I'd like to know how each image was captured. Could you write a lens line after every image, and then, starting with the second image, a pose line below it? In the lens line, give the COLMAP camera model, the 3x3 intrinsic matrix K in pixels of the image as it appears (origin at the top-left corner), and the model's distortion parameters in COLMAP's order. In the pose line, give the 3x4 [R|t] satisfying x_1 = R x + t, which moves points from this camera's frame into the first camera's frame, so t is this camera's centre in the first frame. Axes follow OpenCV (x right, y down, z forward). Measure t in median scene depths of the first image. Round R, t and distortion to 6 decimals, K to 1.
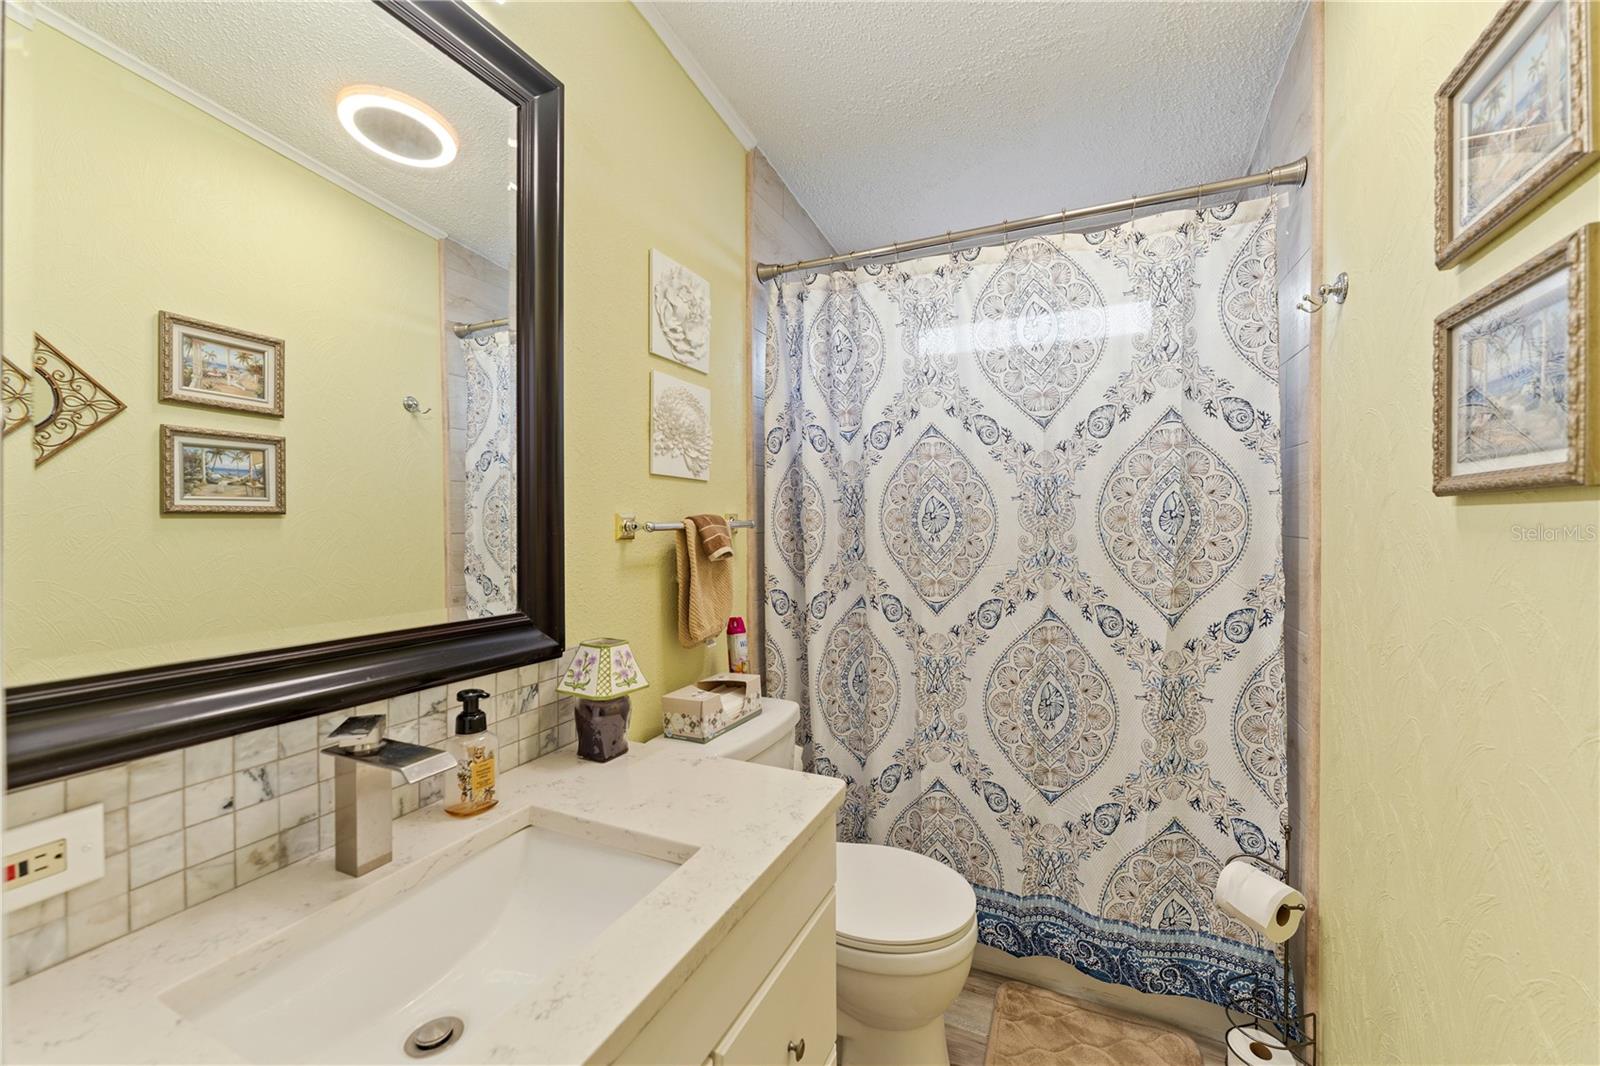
lens RADIAL K [[637.2, 0, 802.5], [0, 637.2, 527.5], [0, 0, 1]] dist [0.001824, -0.000350]
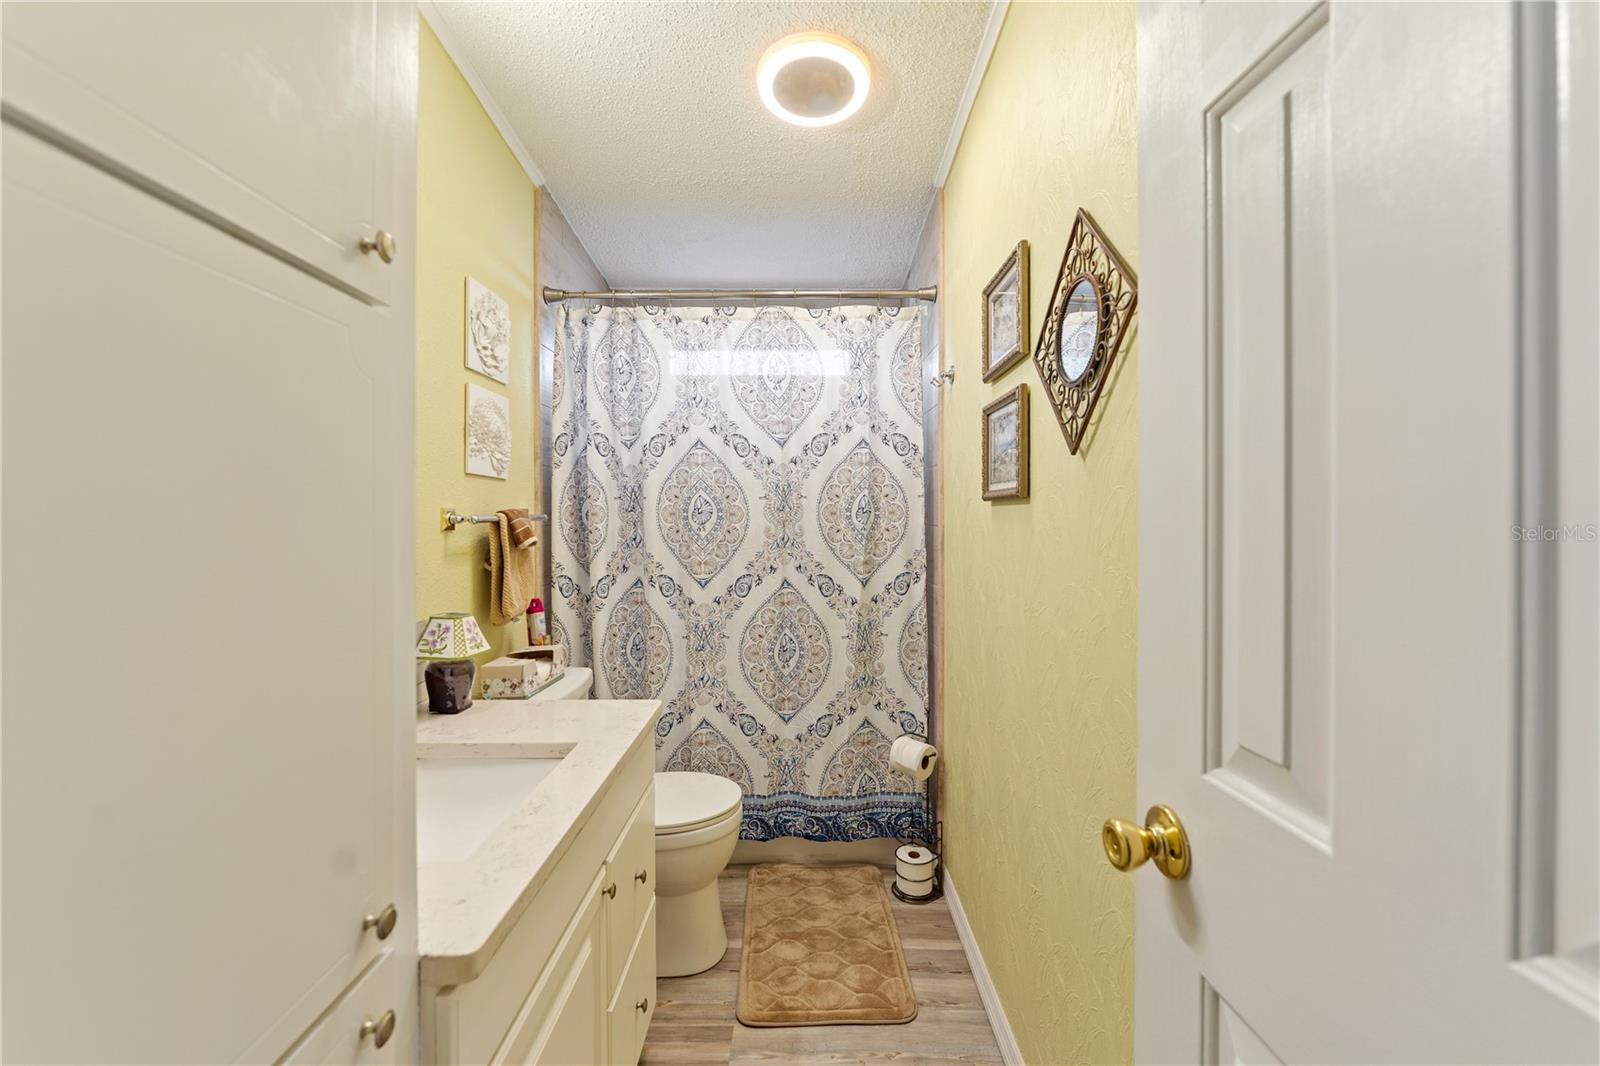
lens RADIAL K [[662.2, 0, 800.0], [0, 662.2, 533.0], [0, 0, 1]] dist [0.007691, -0.000002]
pose [[0.908524, -0.010374, 0.417705, -0.183638], [0.004885, 0.999887, 0.014207, 0.008589], [-0.417805, -0.010867, 0.908472, -0.312338]]
